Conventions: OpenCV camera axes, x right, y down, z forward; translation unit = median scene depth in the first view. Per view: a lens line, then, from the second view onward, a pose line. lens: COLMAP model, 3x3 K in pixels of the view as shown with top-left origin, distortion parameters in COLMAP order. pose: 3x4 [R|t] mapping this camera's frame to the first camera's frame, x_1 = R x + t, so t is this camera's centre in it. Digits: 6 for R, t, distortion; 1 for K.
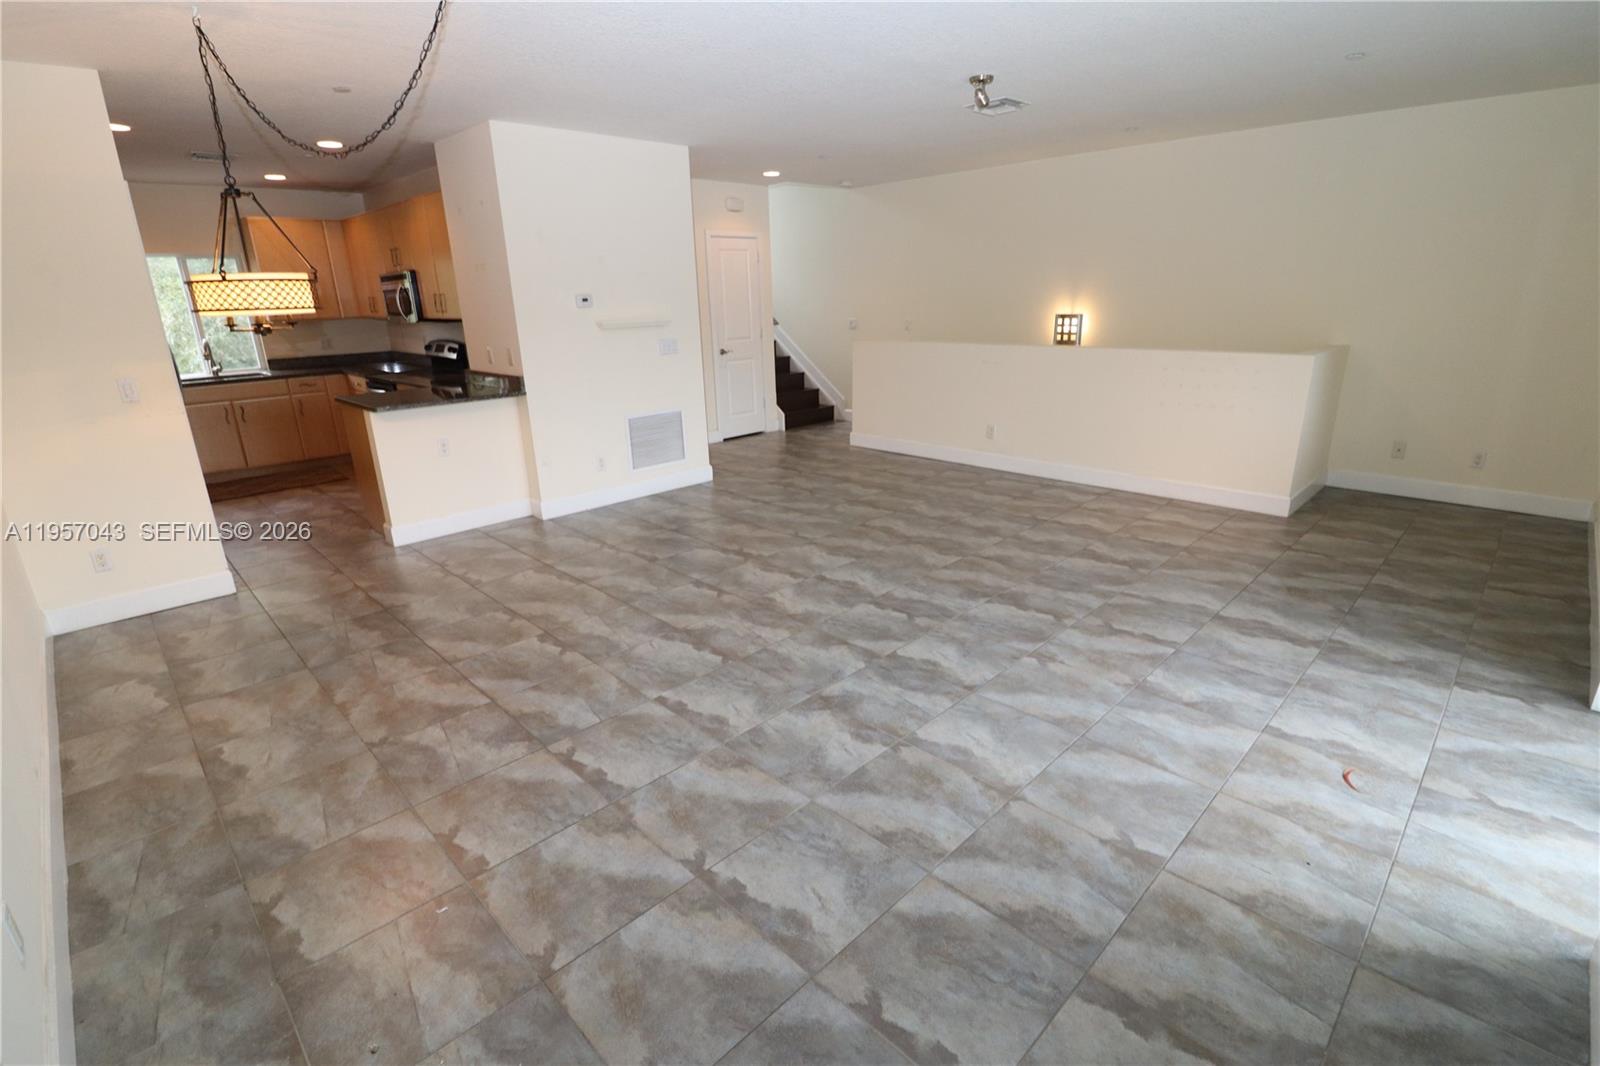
lens RADIAL K [[744.1, 0, 813.1], [0, 744.1, 526.8], [0, 0, 1]] dist [-0.002692, -0.009851]
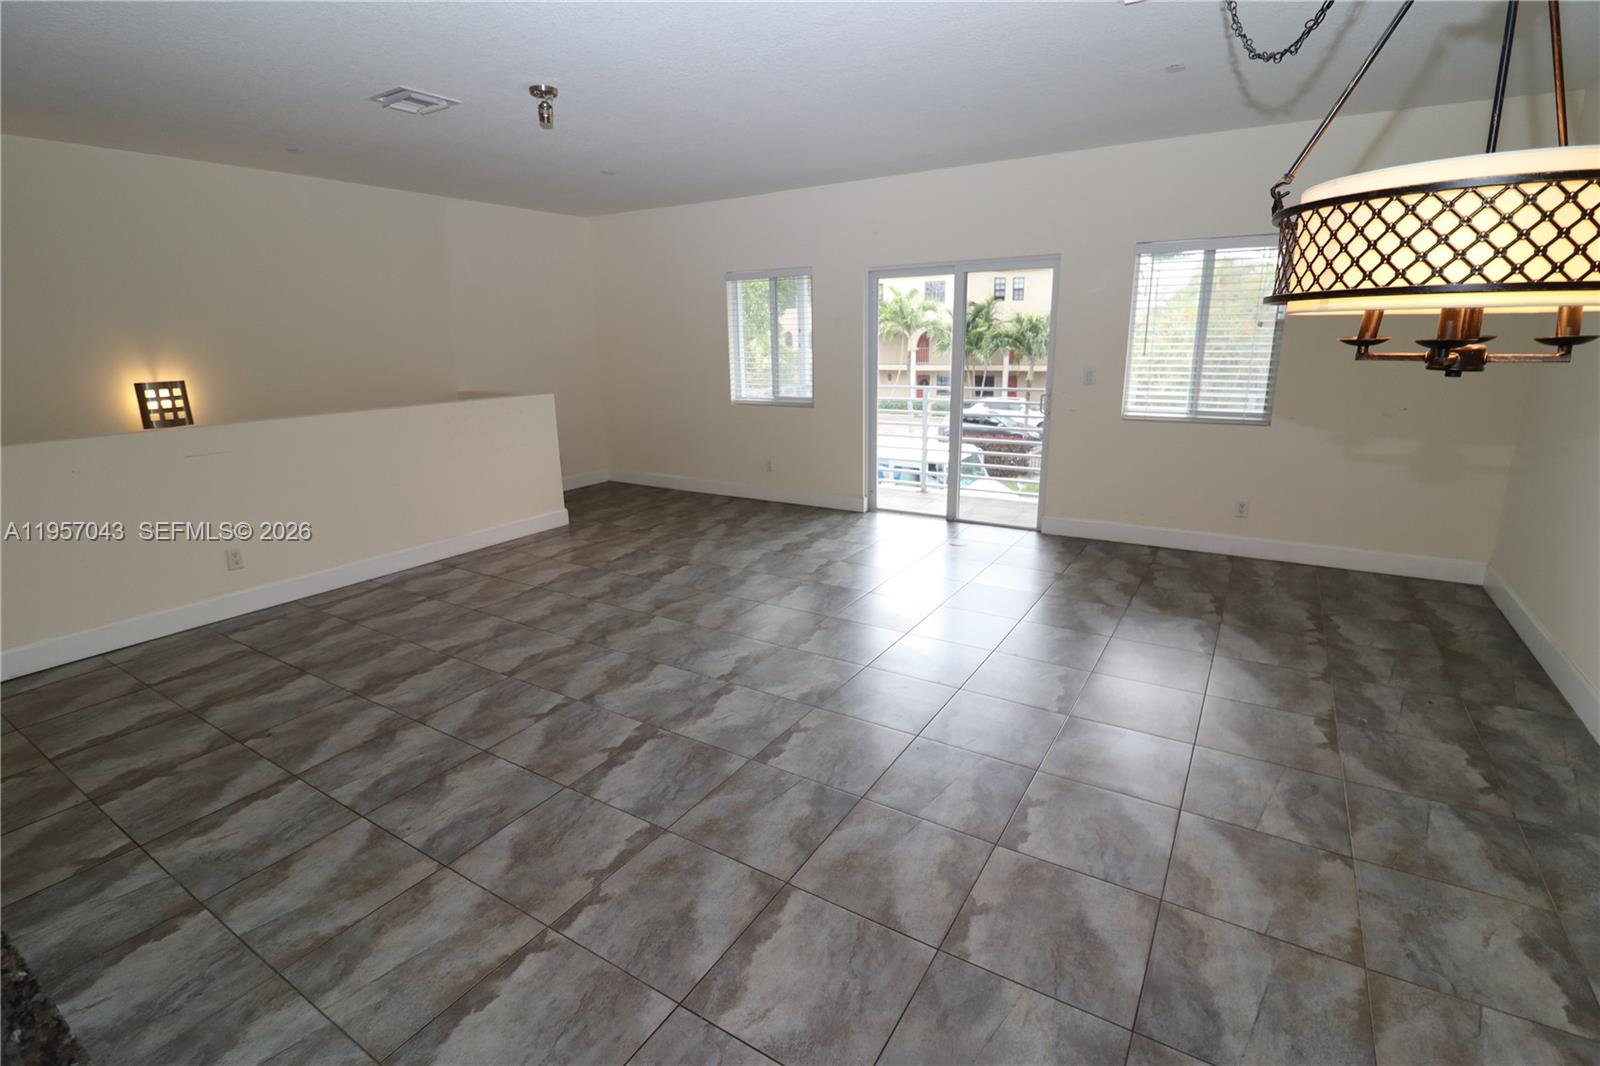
lens RADIAL K [[744.1, 0, 800.1], [0, 744.1, 525.2], [0, 0, 1]] dist [-0.002692, -0.009851]
pose [[-0.221068, -0.213950, 0.951501, -0.894762], [0.316401, 0.907134, 0.277485, -0.337891], [-0.922507, 0.362399, -0.132844, 1.190090]]
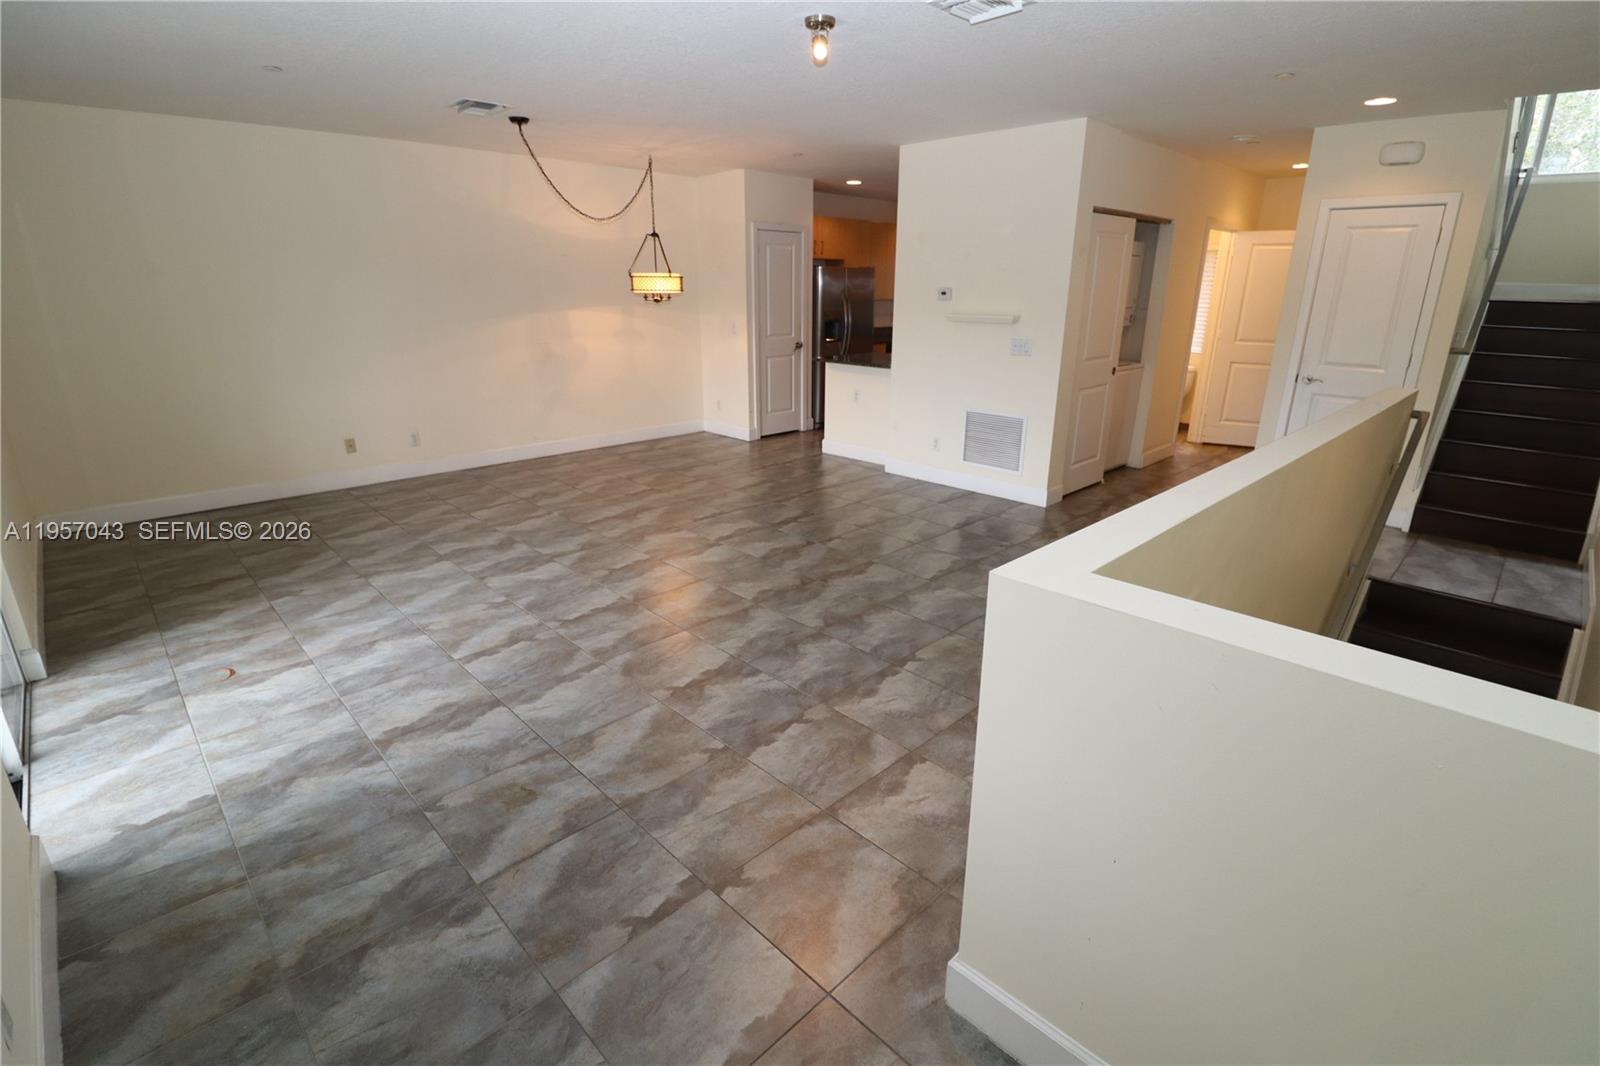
lens RADIAL K [[744.1, 0, 801.0], [0, 744.1, 528.1], [0, 0, 1]] dist [-0.002692, -0.009851]
pose [[-0.010569, 0.334055, -0.942494, 1.301804], [-0.306587, 0.896069, 0.321038, -0.436428], [0.951784, 0.292350, 0.092947, 1.233571]]
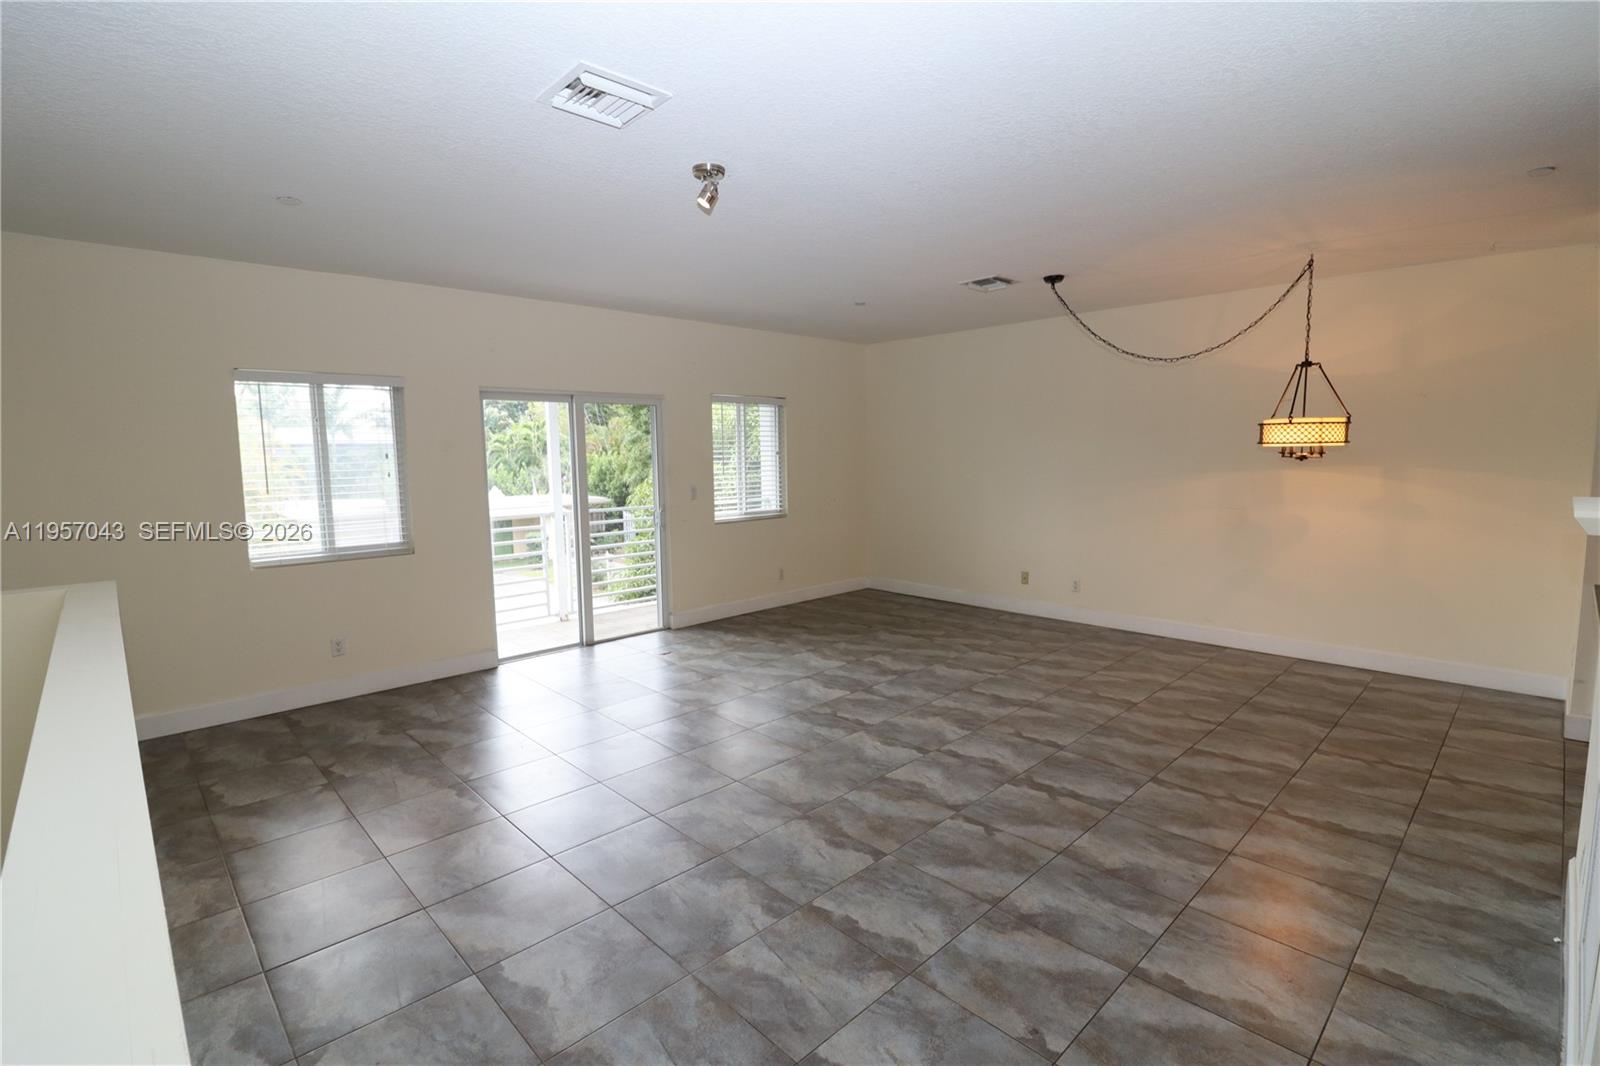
lens RADIAL K [[744.1, 0, 809.1], [0, 744.1, 518.0], [0, 0, 1]] dist [-0.002692, -0.009851]
pose [[-0.999109, 0.037873, 0.018636, 0.146405], [0.042132, 0.921575, 0.385908, -0.663169], [-0.002559, 0.386349, -0.922349, 2.099654]]
